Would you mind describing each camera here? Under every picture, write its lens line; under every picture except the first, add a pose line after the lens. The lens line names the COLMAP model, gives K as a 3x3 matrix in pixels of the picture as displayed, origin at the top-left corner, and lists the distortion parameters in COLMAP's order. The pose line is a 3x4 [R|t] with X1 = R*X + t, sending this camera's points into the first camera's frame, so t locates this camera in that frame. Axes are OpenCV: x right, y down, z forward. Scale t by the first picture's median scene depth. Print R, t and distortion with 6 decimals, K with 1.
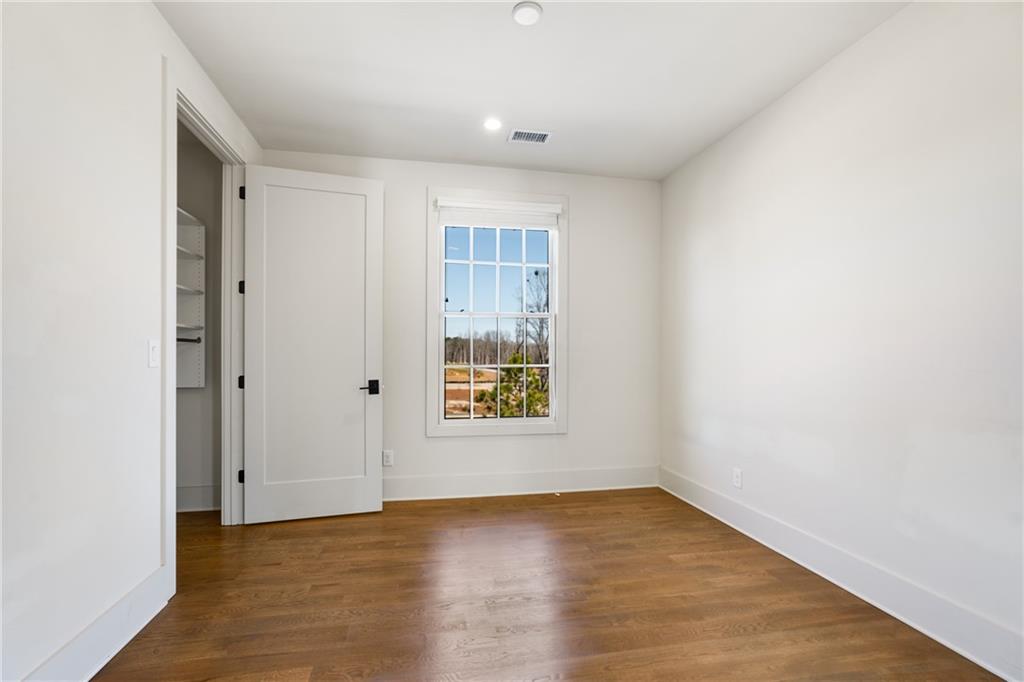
lens RADIAL K [[462.0, 0, 509.2], [0, 462.0, 356.0], [0, 0, 1]] dist [-0.000112, -0.000007]
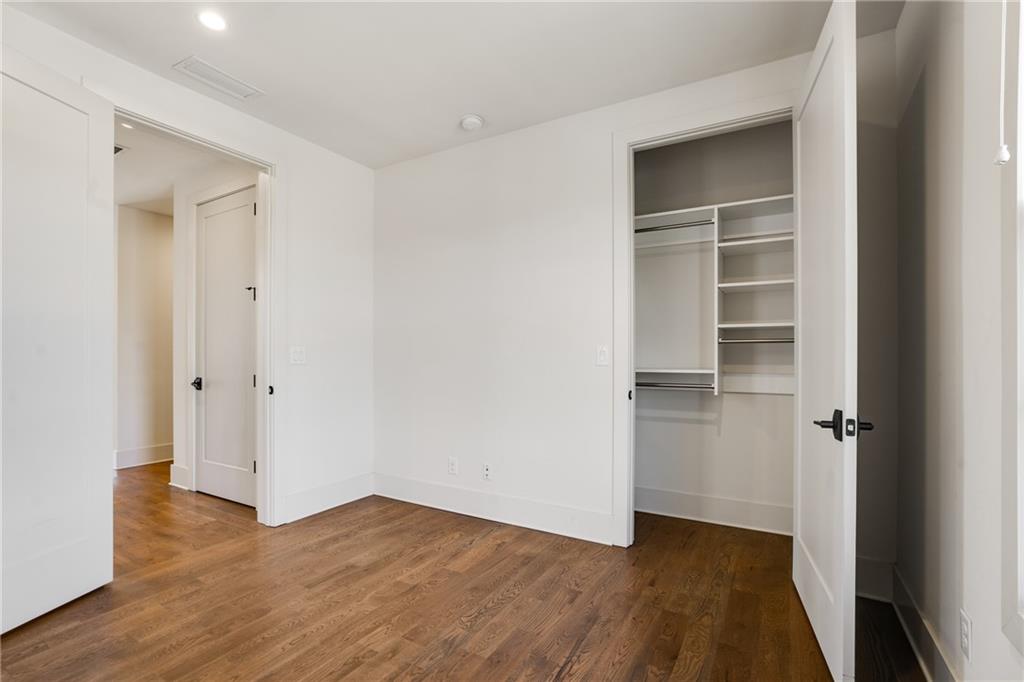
lens RADIAL K [[462.0, 0, 509.2], [0, 462.0, 356.0], [0, 0, 1]] dist [-0.000112, -0.000007]
pose [[-0.667008, -0.006172, -0.745025, 0.349213], [-0.005505, 0.999979, -0.003355, 0.001097], [0.745031, 0.001864, -0.667028, 1.311110]]
